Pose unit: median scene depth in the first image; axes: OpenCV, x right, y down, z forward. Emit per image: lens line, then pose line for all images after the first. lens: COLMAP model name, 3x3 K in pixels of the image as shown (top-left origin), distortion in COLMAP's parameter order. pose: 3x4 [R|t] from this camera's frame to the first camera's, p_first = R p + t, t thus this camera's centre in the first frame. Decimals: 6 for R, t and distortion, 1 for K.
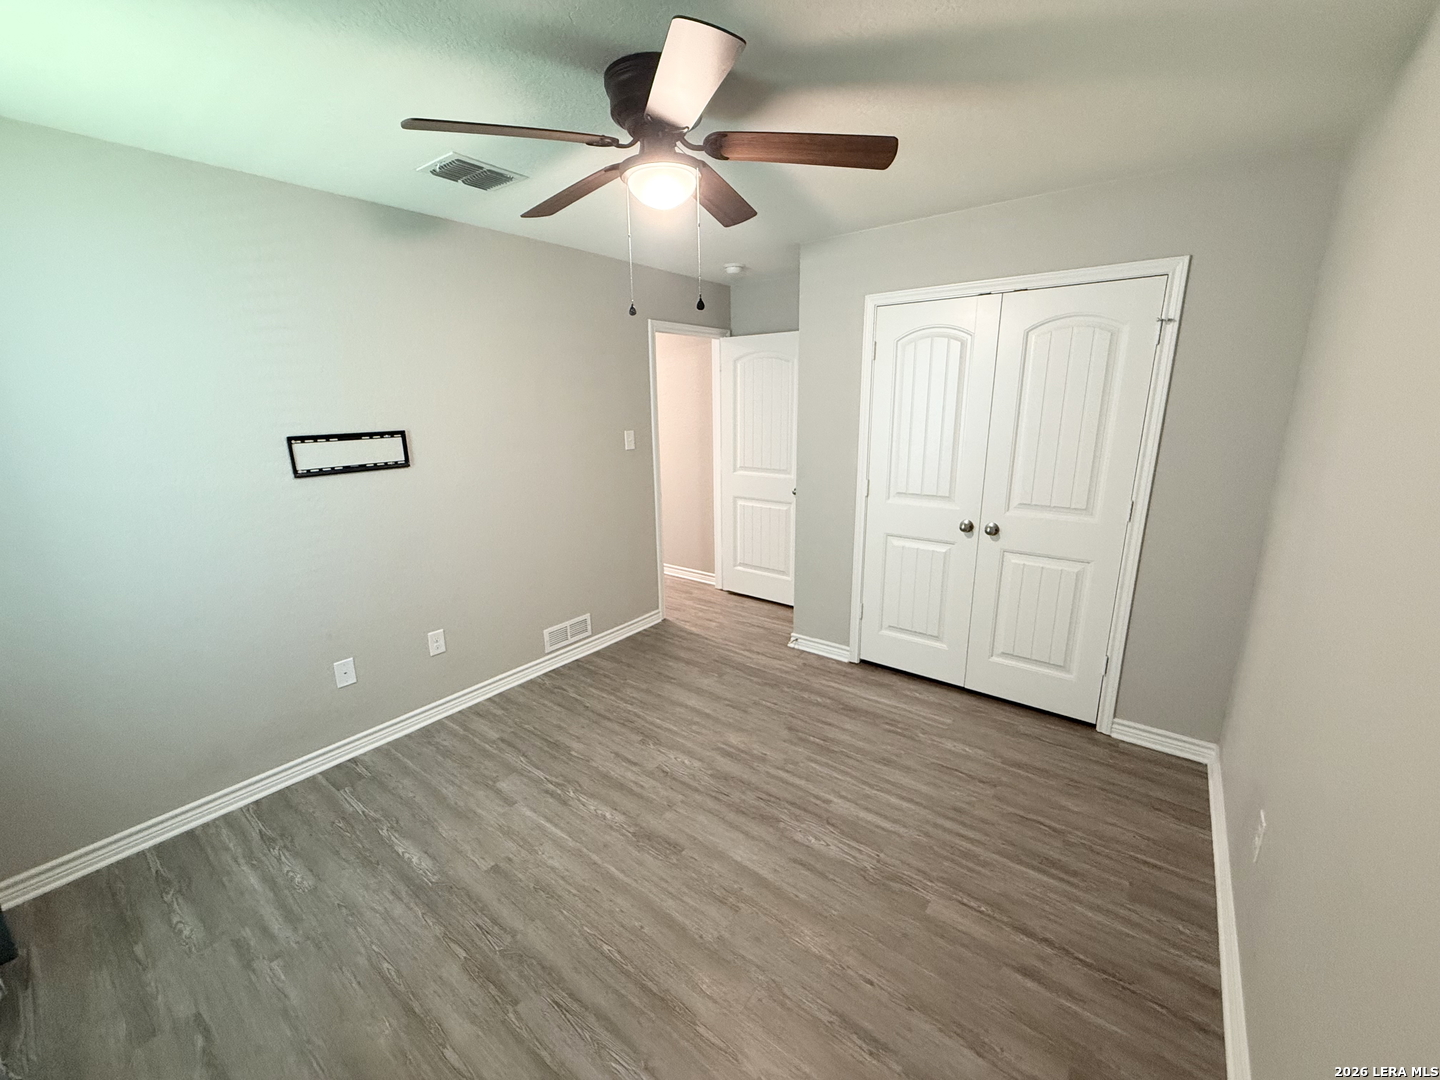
lens RADIAL K [[576.2, 0, 716.9], [0, 576.2, 539.8], [0, 0, 1]] dist [-0.000648, 0.000605]
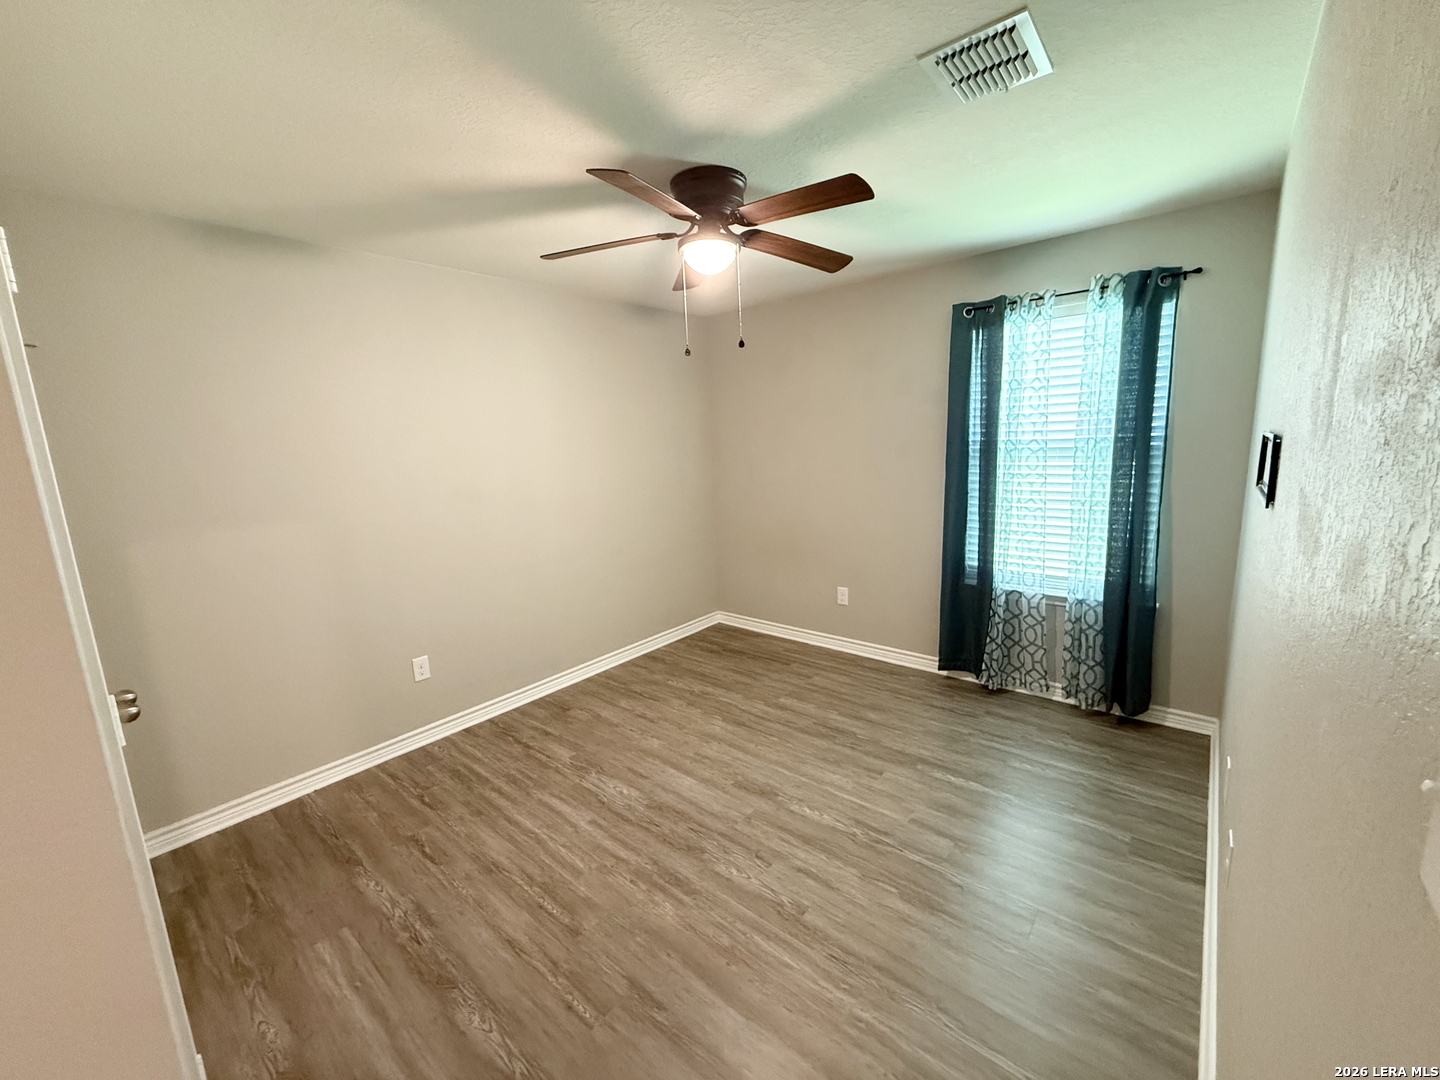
lens RADIAL K [[576.2, 0, 716.9], [0, 576.2, 539.8], [0, 0, 1]] dist [-0.000648, 0.000605]
pose [[-0.997384, 0.049118, 0.053028, -0.102691], [0.066440, 0.911911, 0.404973, -0.386804], [-0.028466, 0.407437, -0.912790, 1.703068]]
